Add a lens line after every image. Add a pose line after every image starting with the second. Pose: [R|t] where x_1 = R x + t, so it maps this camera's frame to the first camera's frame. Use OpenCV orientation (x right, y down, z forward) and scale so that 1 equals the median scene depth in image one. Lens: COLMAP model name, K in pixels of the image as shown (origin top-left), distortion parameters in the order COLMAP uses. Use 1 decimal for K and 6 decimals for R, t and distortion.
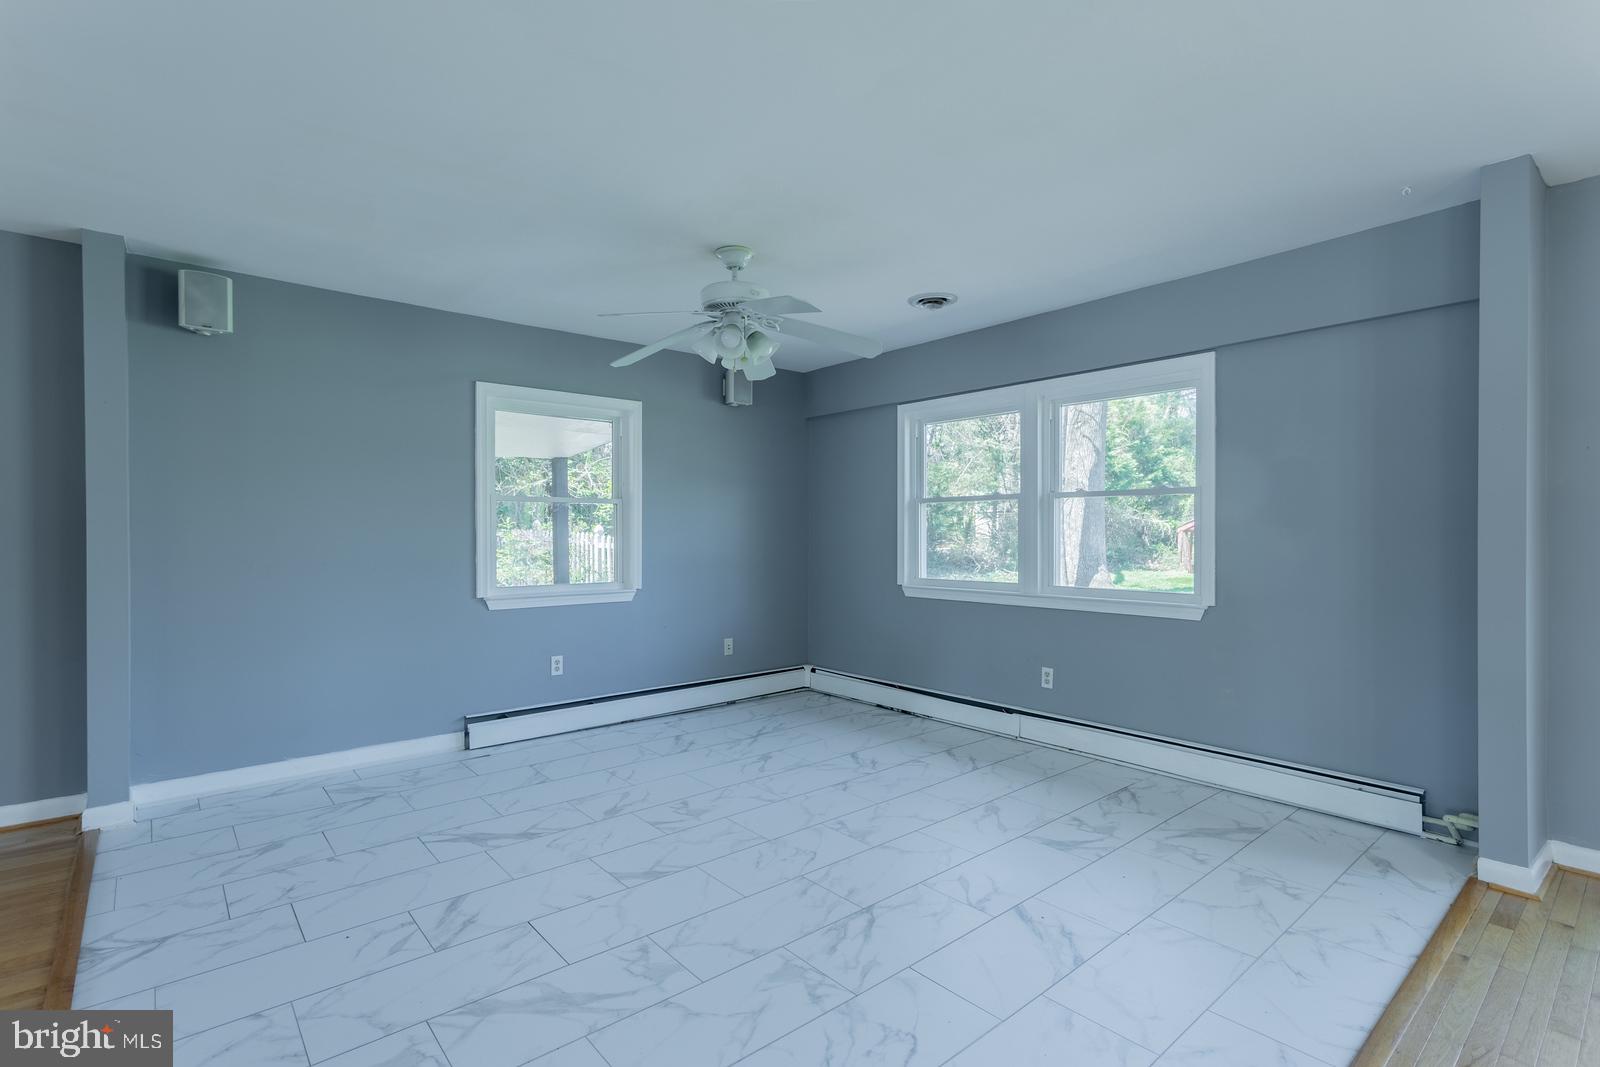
lens RADIAL K [[757.6, 0, 804.9], [0, 757.6, 537.0], [0, 0, 1]] dist [0.002214, 0.000366]
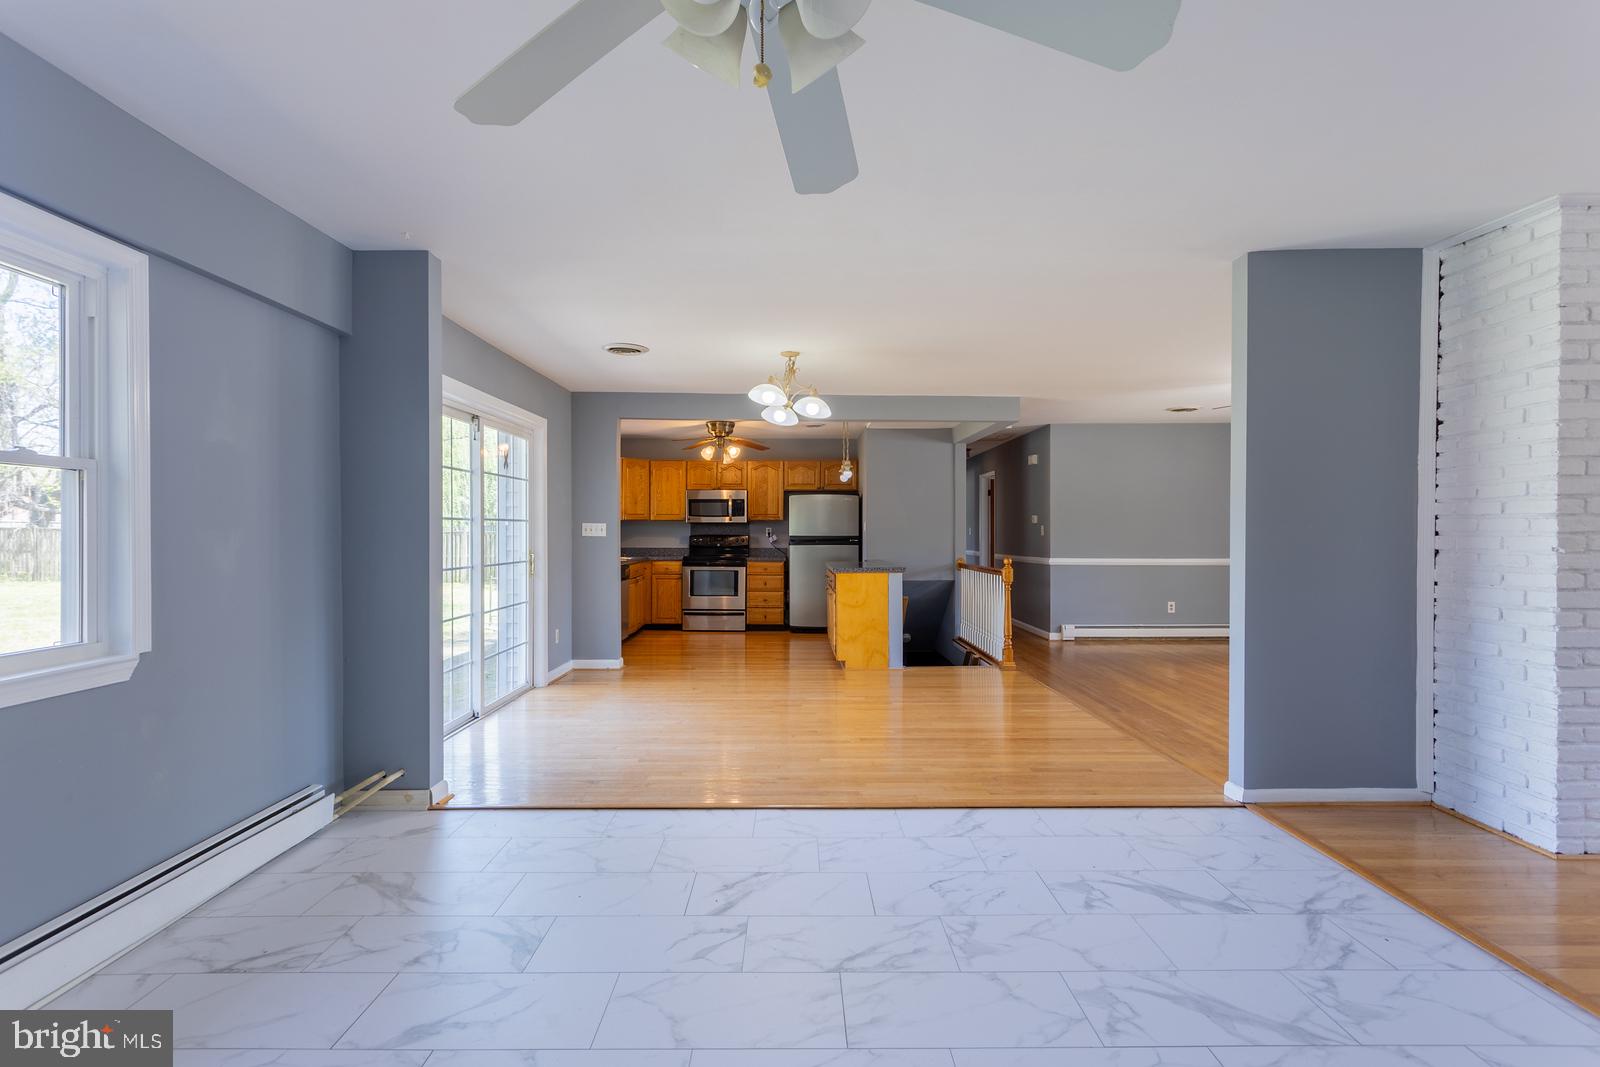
lens RADIAL K [[757.6, 0, 800.1], [0, 757.6, 538.6], [0, 0, 1]] dist [0.004125, 0.001275]
pose [[-0.763832, -0.003645, 0.645405, -0.297972], [0.005516, 0.999911, 0.012175, -0.009567], [-0.645392, 0.012860, -0.763743, 1.129879]]
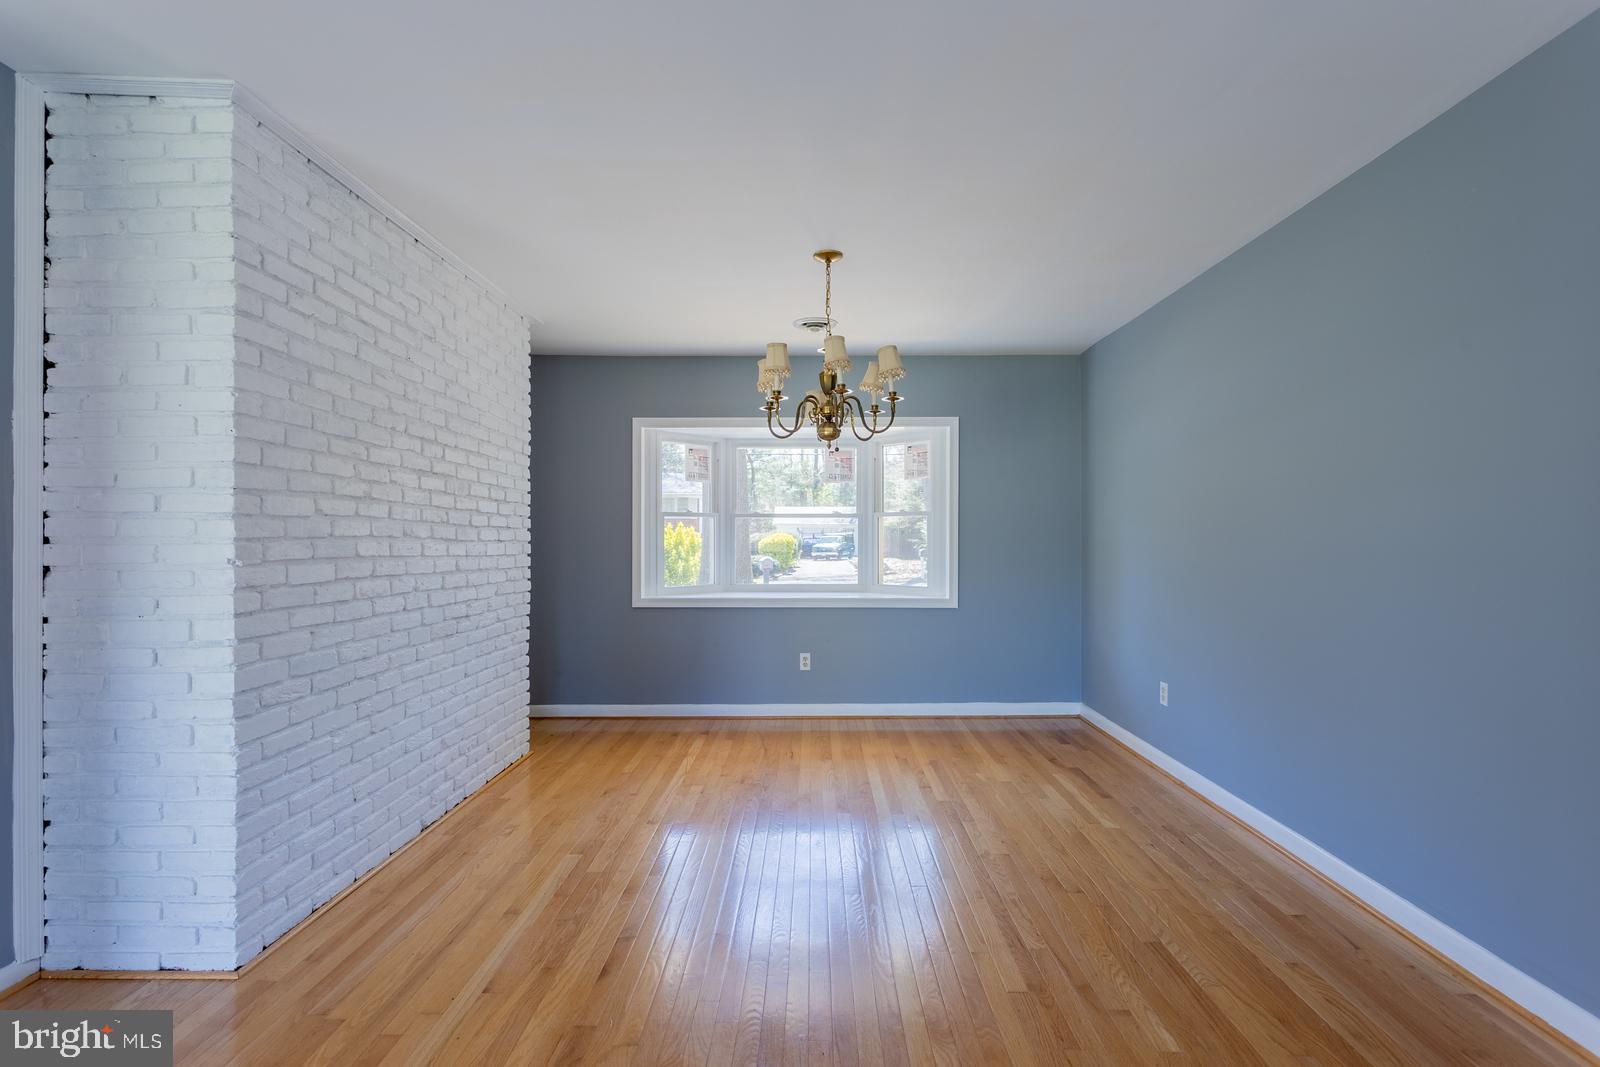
lens RADIAL K [[757.3, 0, 801.6], [0, 757.3, 541.9], [0, 0, 1]] dist [0.002456, 0.000008]
pose [[-0.661855, 0.004682, -0.749617, -0.239891], [-0.002656, 0.999960, 0.008590, -0.005768], [0.749627, 0.007676, -0.661816, 0.741380]]
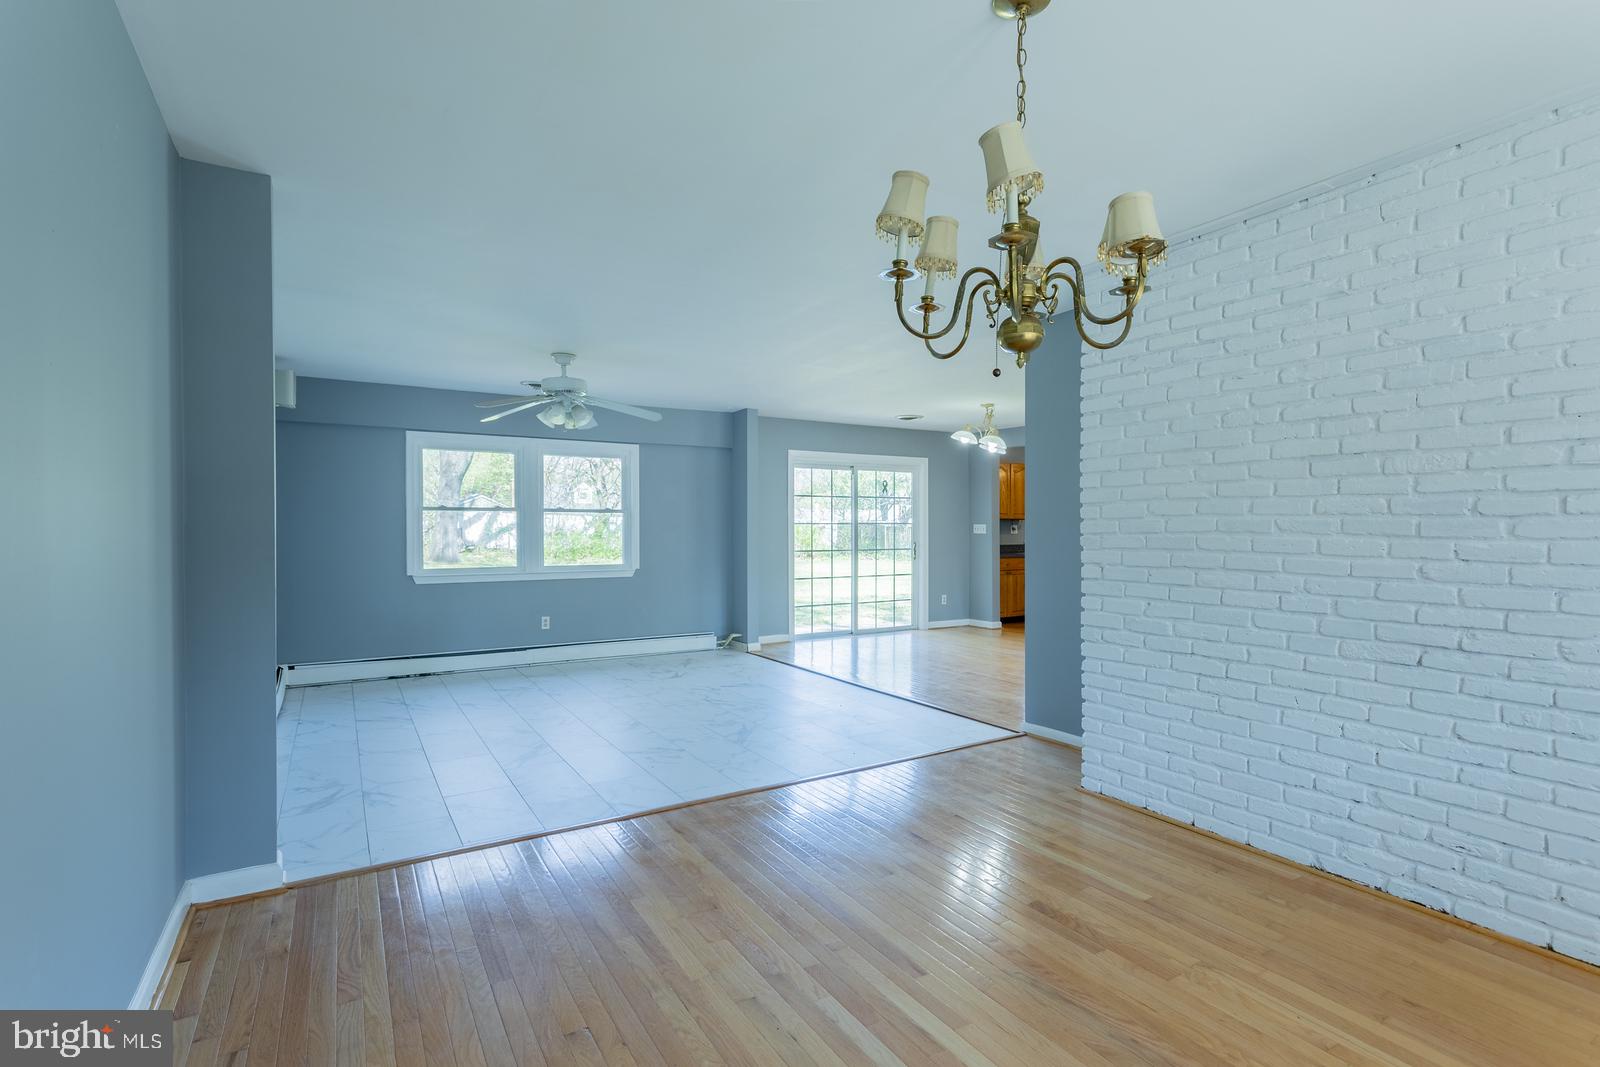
lens RADIAL K [[757.6, 0, 804.9], [0, 757.6, 537.0], [0, 0, 1]] dist [0.002214, 0.000366]
pose [[0.154637, -0.008146, 0.987938, -1.410675], [0.006573, 0.999952, 0.007217, -0.006606], [-0.987949, 0.005378, 0.154683, 0.237619]]
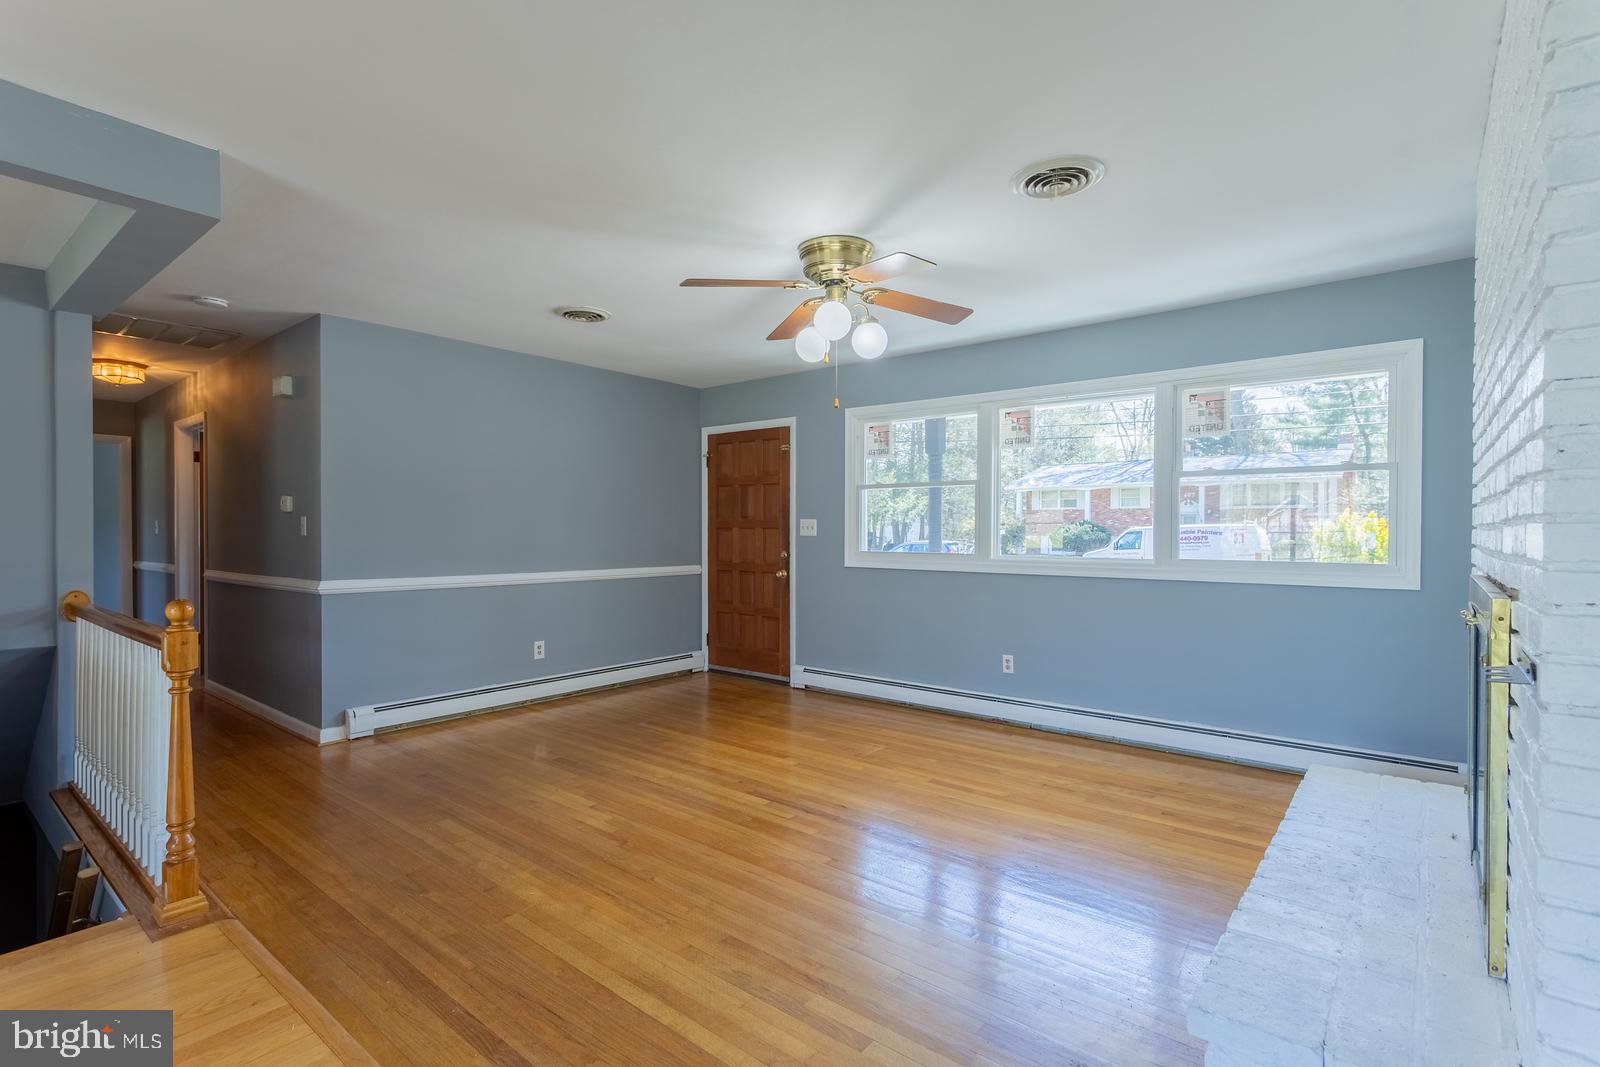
lens RADIAL K [[756.5, 0, 802.7], [0, 756.5, 534.7], [0, 0, 1]] dist [0.001357, 0.000046]
pose [[-0.984370, -0.001482, -0.176108, 0.099687], [-0.003483, 0.999933, 0.011050, -0.003619], [0.176080, 0.011490, -0.984309, 0.117252]]
